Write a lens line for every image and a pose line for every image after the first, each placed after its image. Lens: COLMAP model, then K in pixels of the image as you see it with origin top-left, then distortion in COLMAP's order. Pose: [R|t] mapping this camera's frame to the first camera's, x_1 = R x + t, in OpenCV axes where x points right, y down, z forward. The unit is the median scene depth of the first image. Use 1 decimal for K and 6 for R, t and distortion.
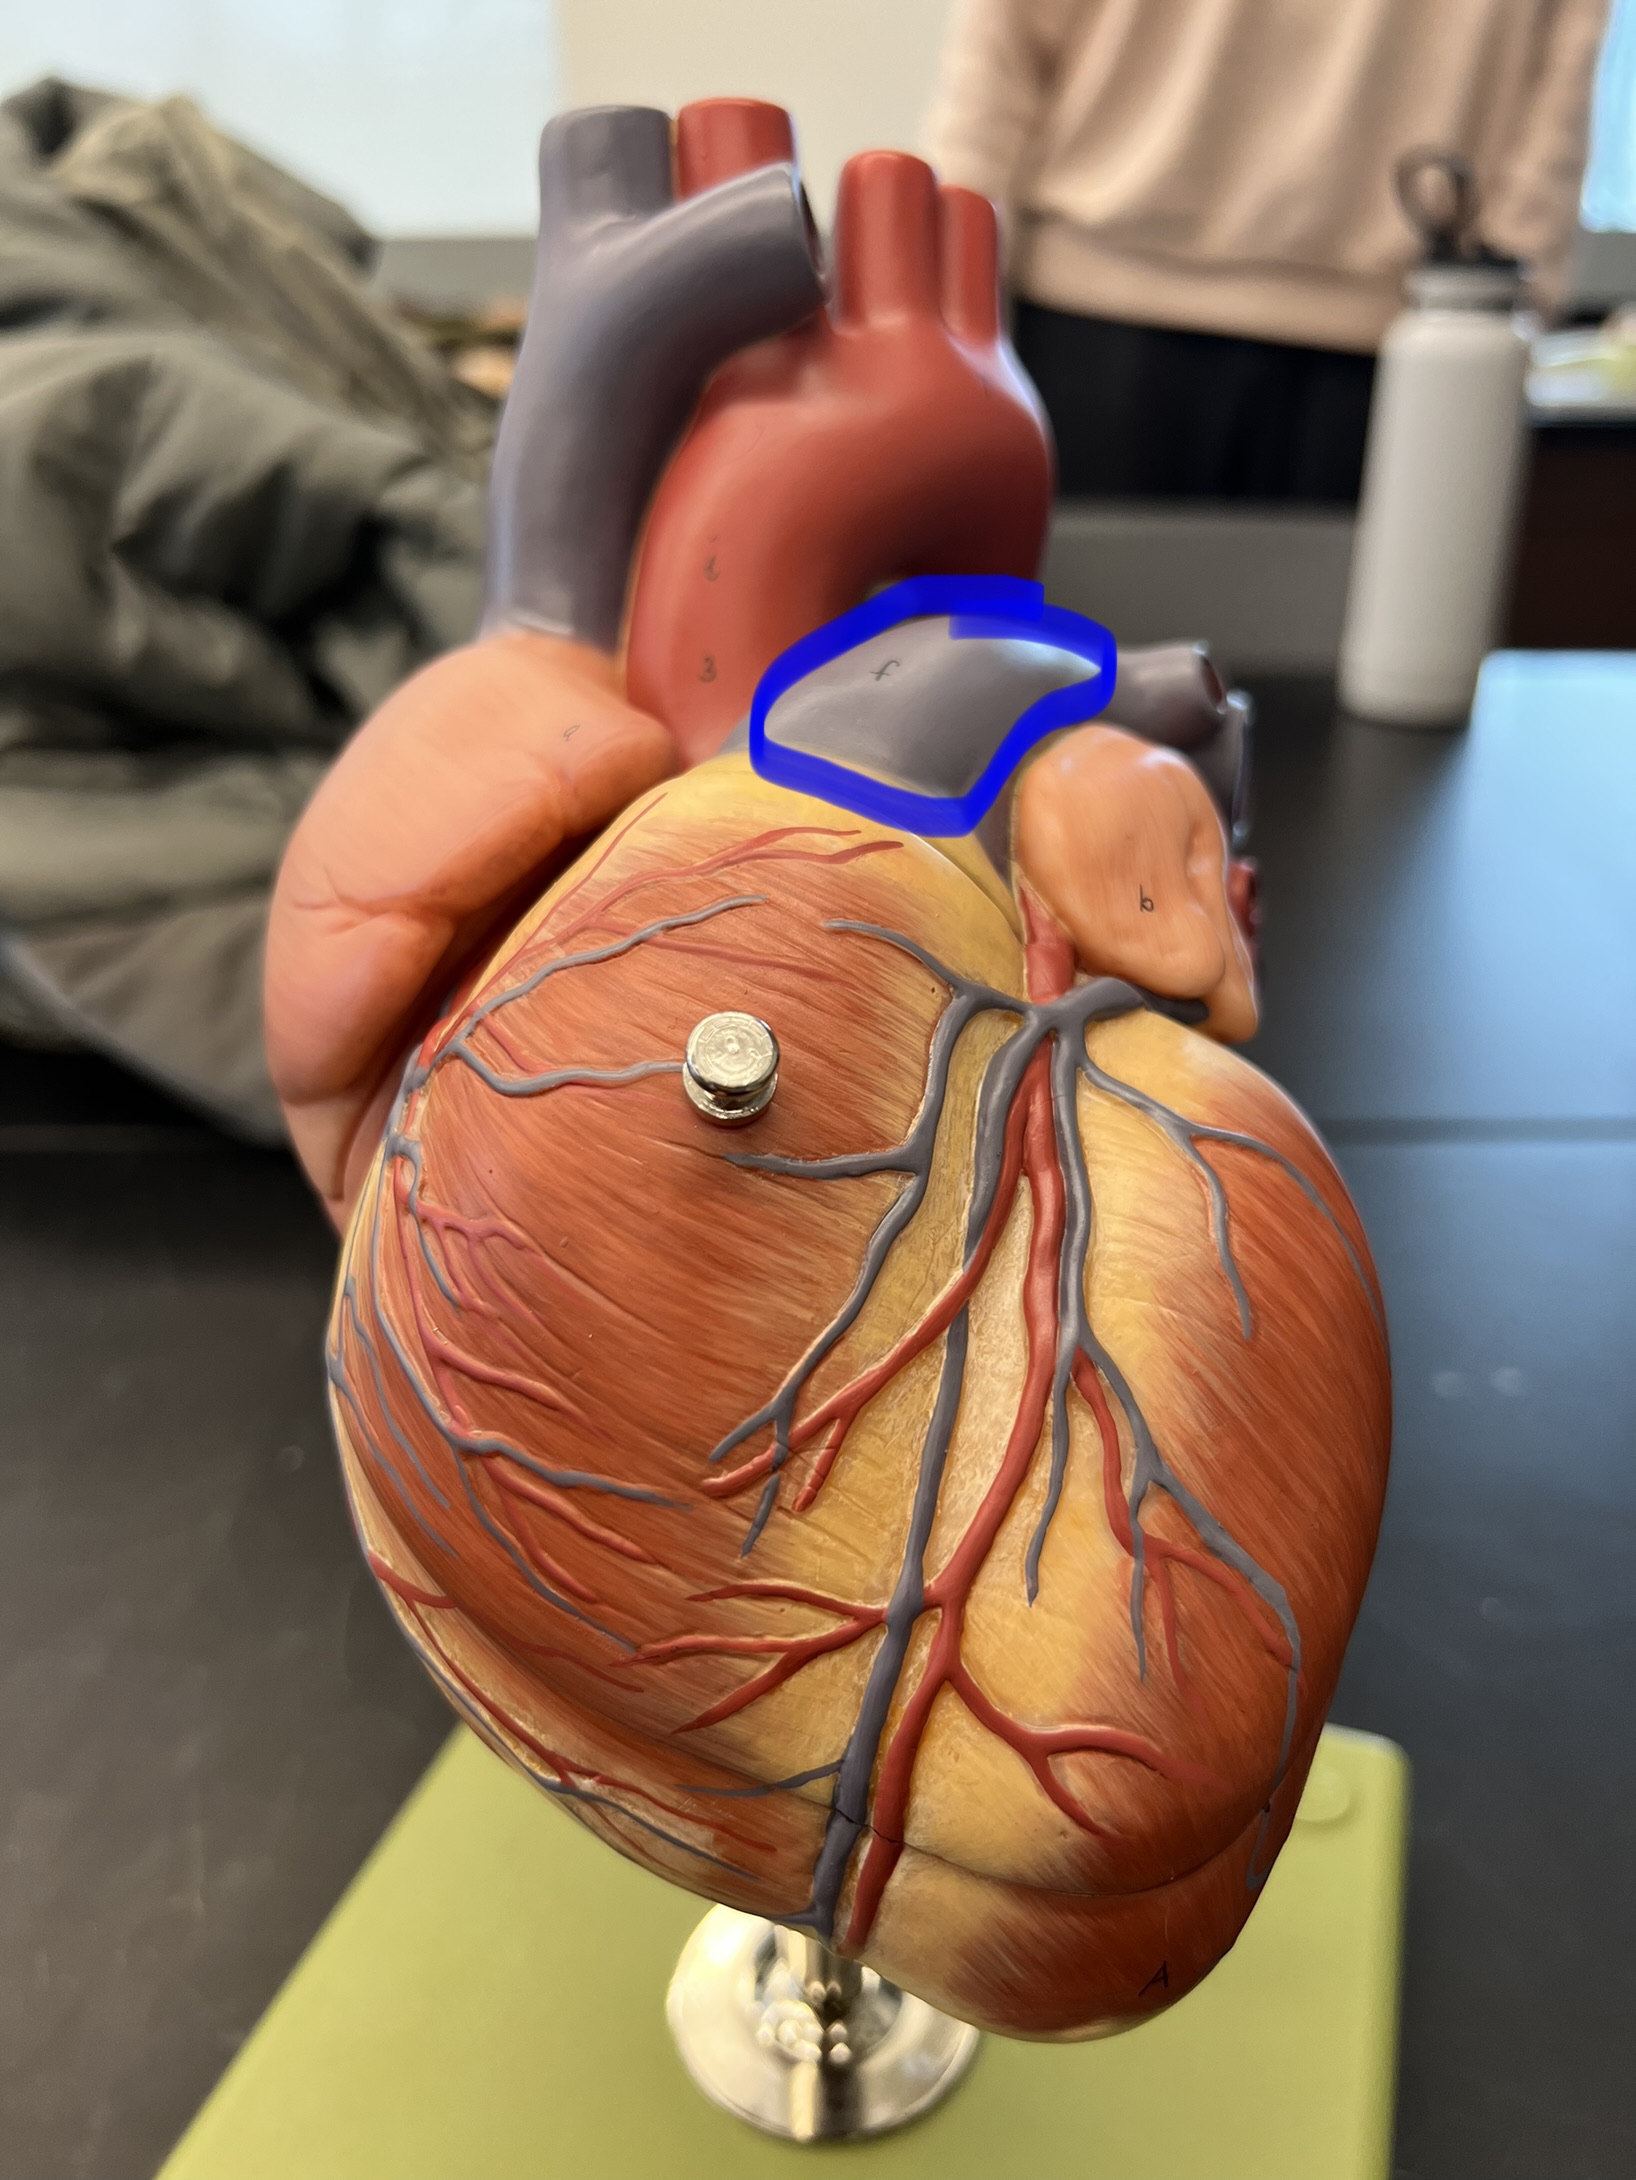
lens RADIAL K [[1770.6, 0, 887.5], [0, 1770.6, 1085.7], [0, 0, 1]] dist [0.004402, -0.177273]
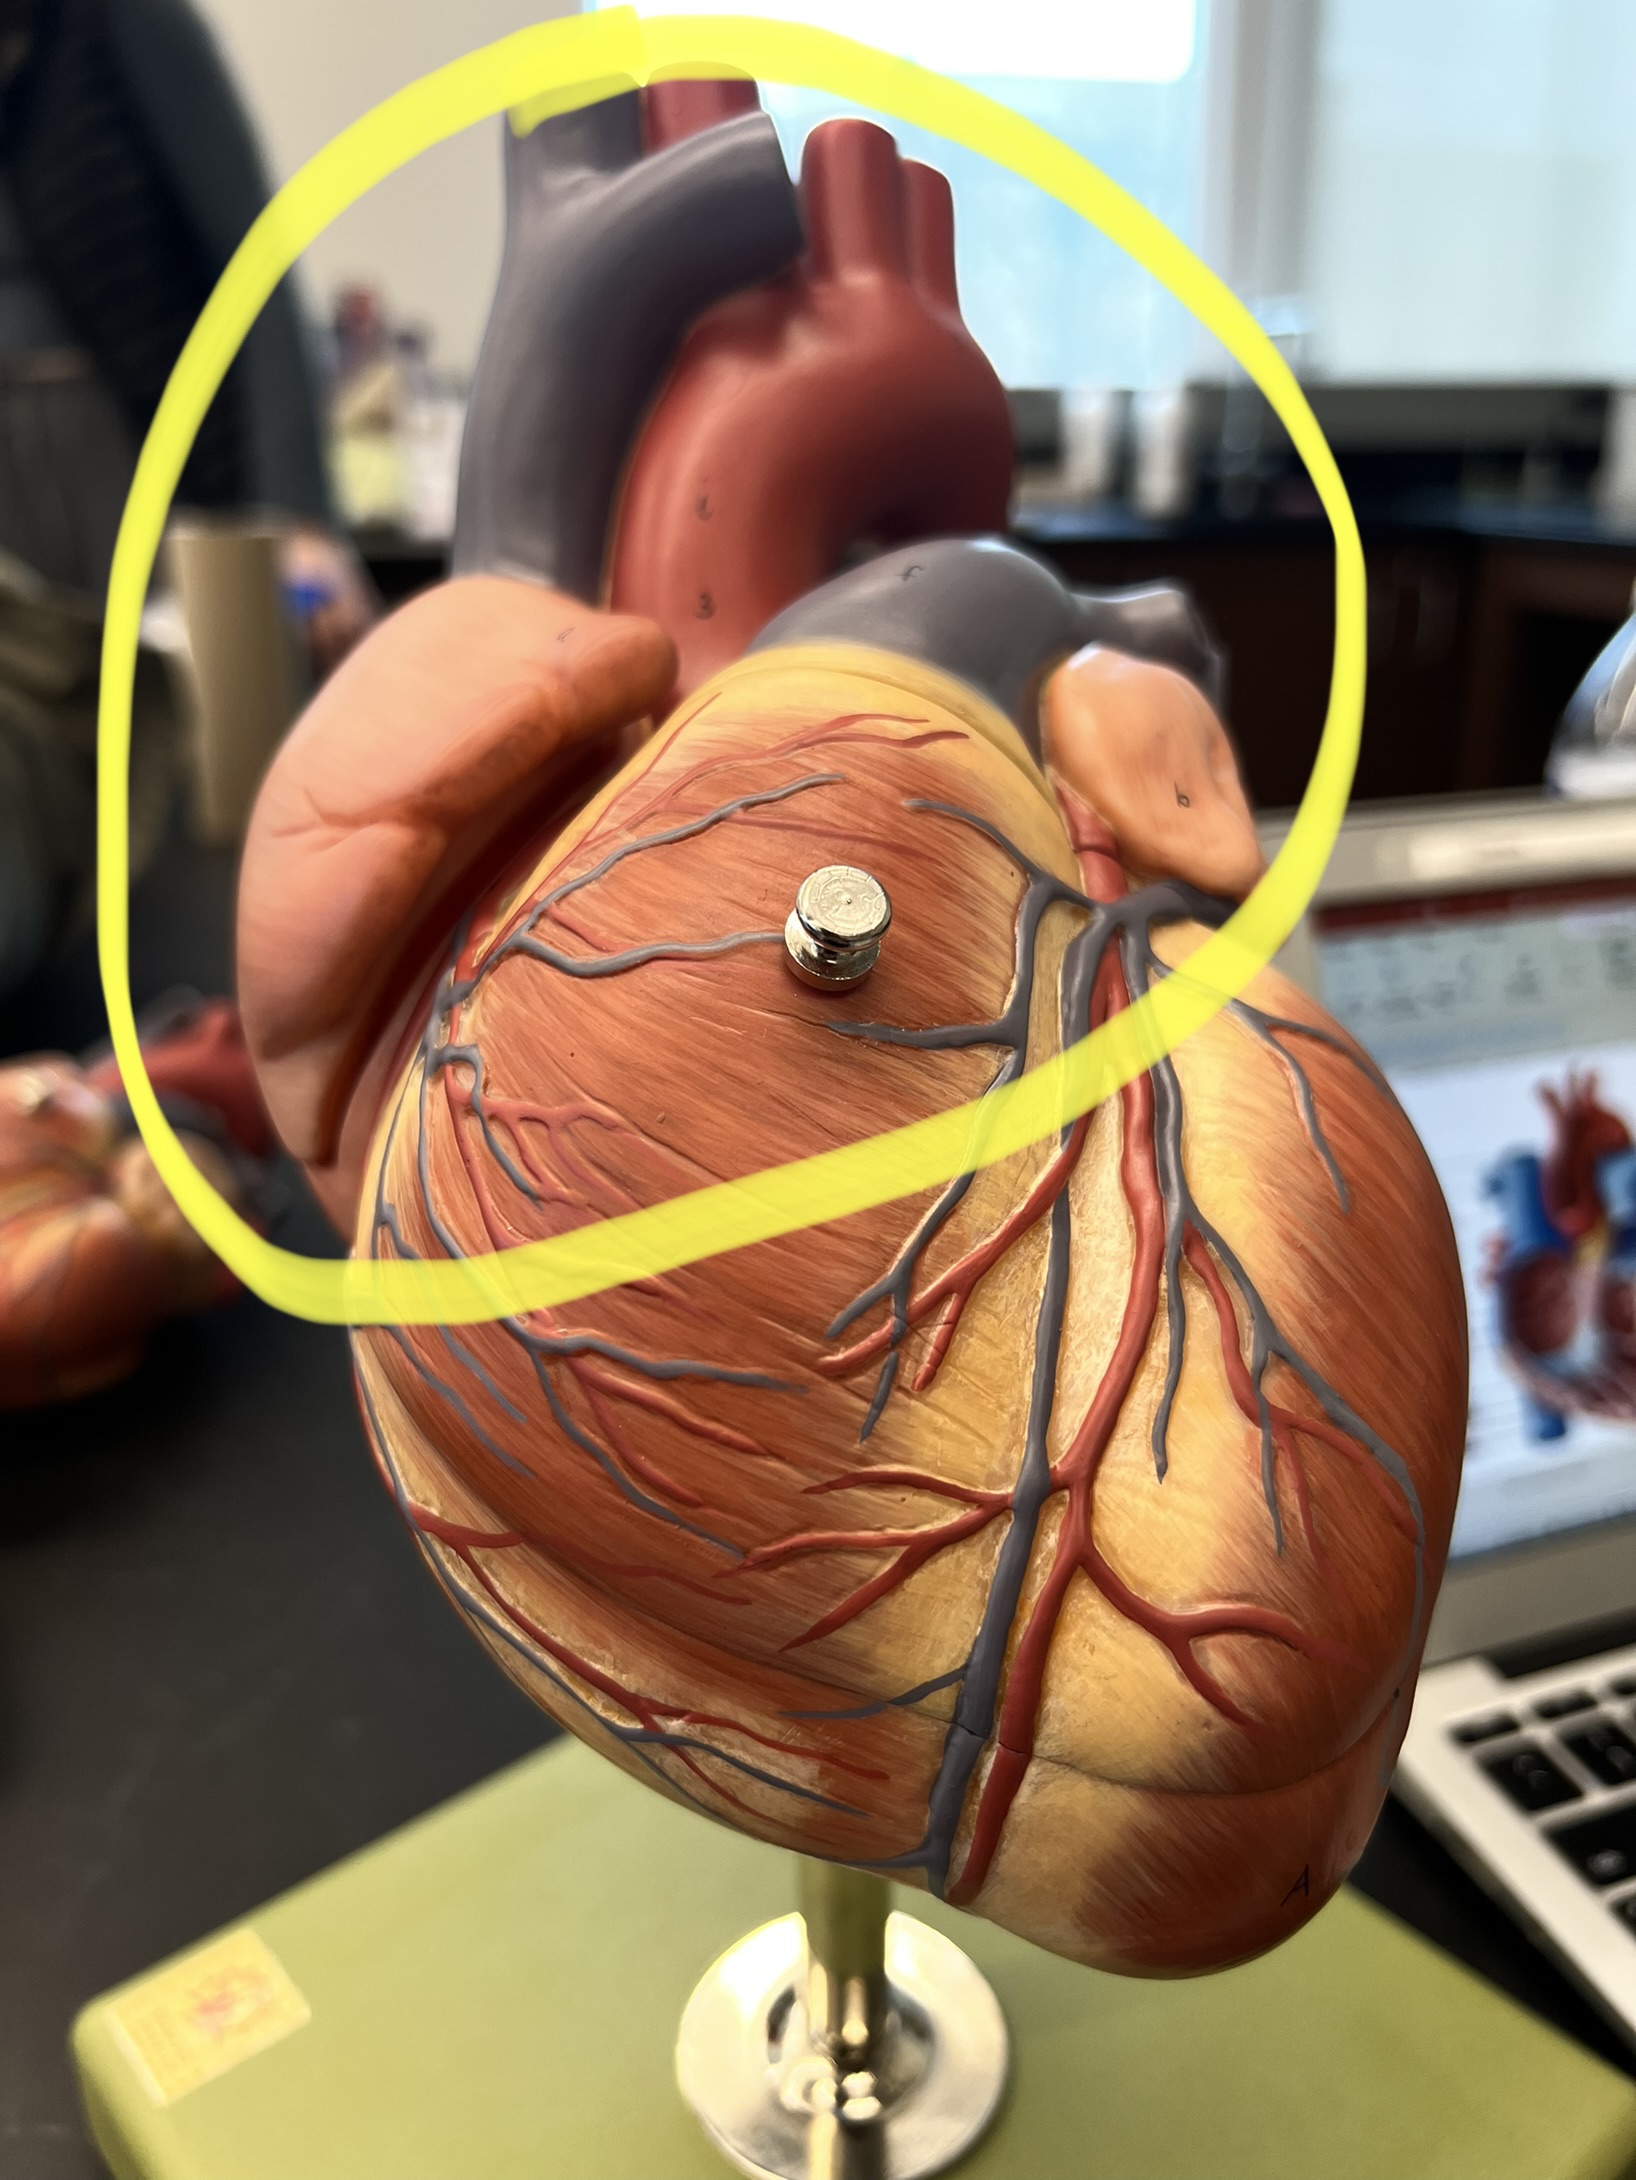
lens RADIAL K [[1770.6, 0, 887.5], [0, 1770.6, 1085.7], [0, 0, 1]] dist [0.004402, -0.177273]
pose [[0.994005, -0.022727, 0.106949, -0.158451], [0.031686, 0.996060, -0.082826, 0.149565], [-0.104645, 0.085718, 0.990809, 0.045539]]
